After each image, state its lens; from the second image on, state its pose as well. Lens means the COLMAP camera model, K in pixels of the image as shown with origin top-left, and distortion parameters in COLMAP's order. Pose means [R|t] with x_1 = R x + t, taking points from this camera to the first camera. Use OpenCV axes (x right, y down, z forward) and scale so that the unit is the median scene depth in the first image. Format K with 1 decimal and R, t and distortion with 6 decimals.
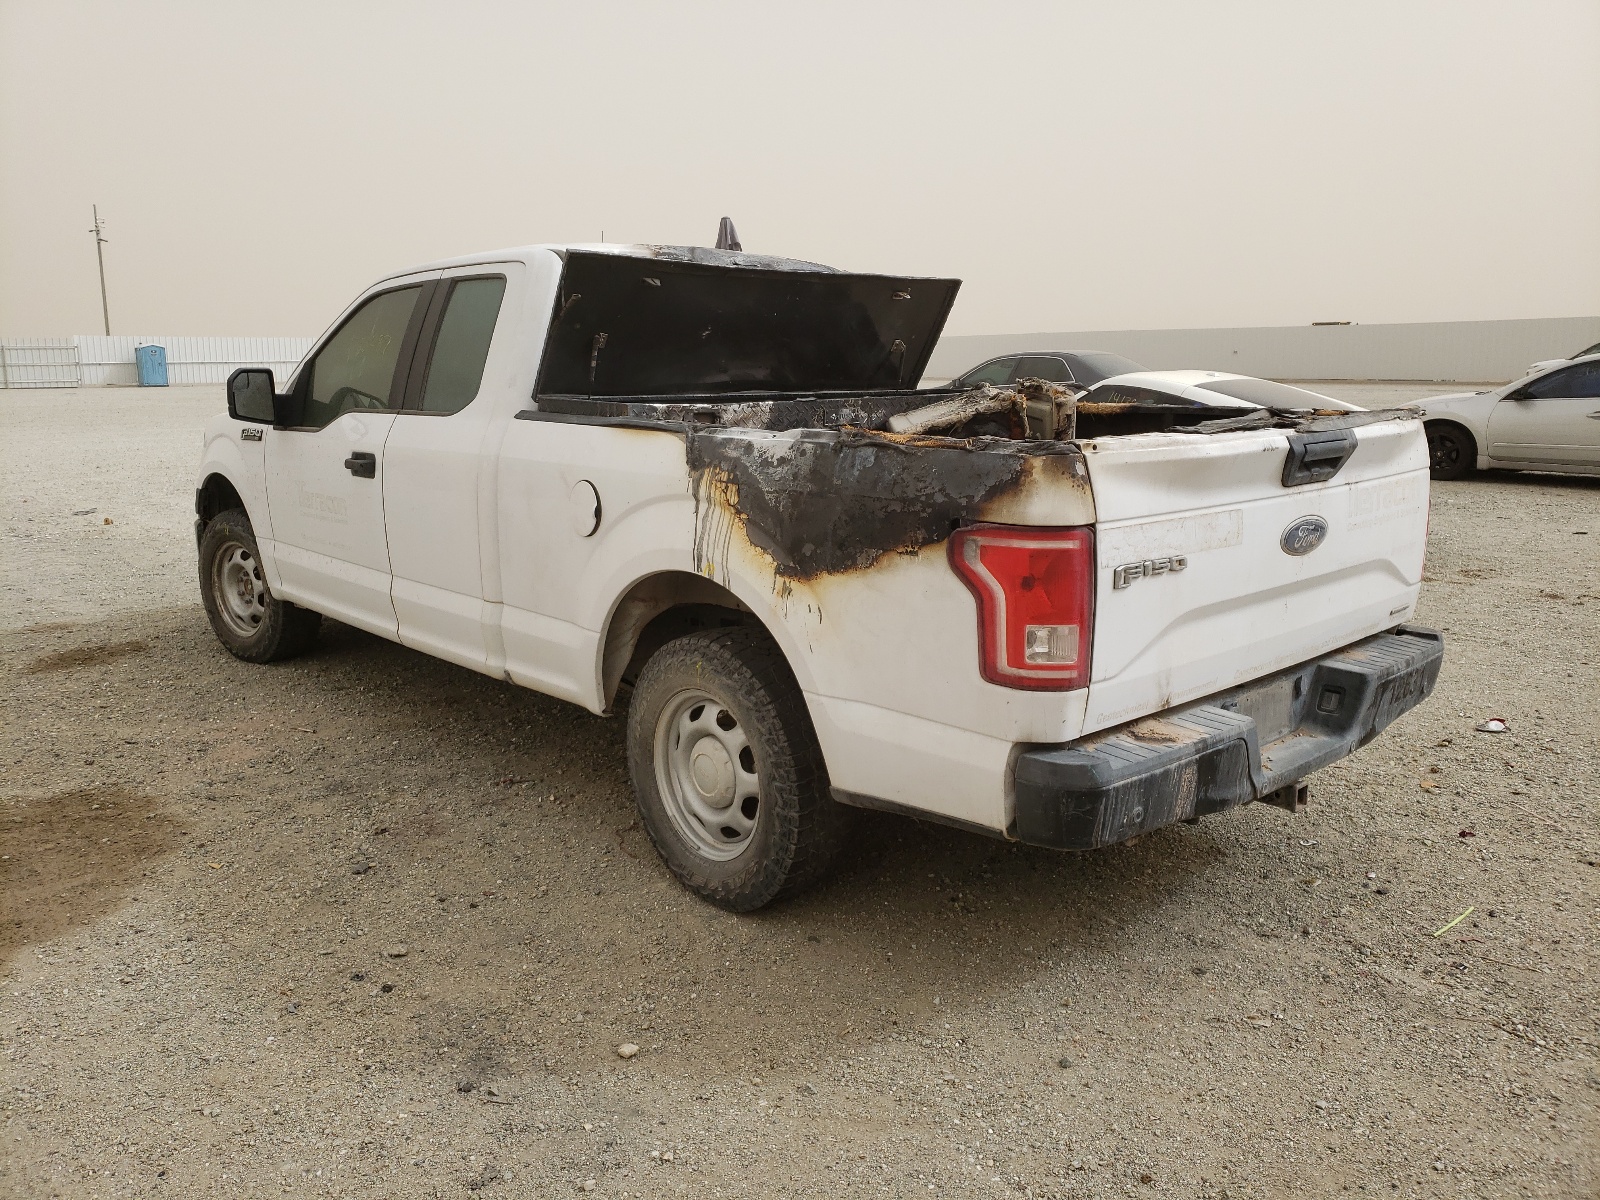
lens RADIAL K [[1223.1, 0, 768.2], [0, 1223.1, 600.1], [0, 0, 1]] dist [0.109286, -0.249624]
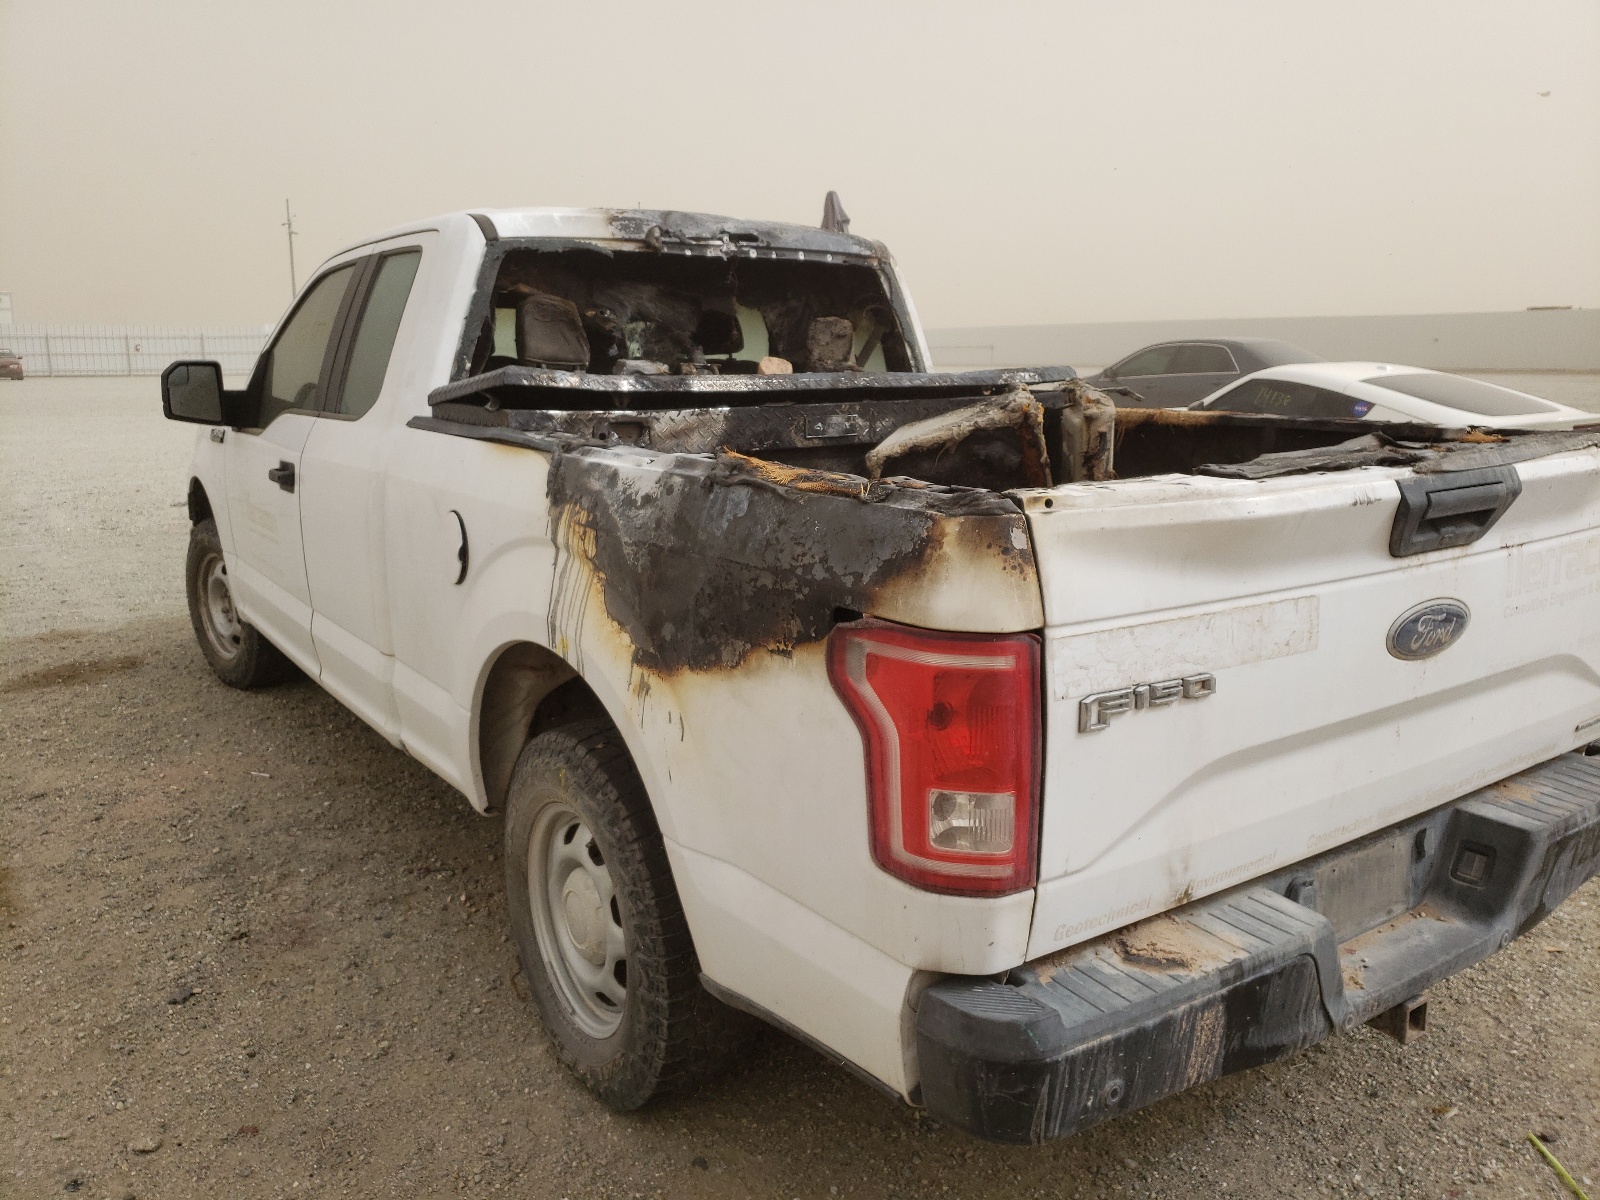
lens RADIAL K [[1219.1, 0, 800.0], [0, 1219.1, 600.0], [0, 0, 1]] dist [0.010009, 0.012181]
pose [[0.992612, 0.025896, -0.118534, 0.178844], [-0.024483, 0.999611, 0.013360, -0.067232], [0.118833, -0.010359, 0.992860, 0.318180]]
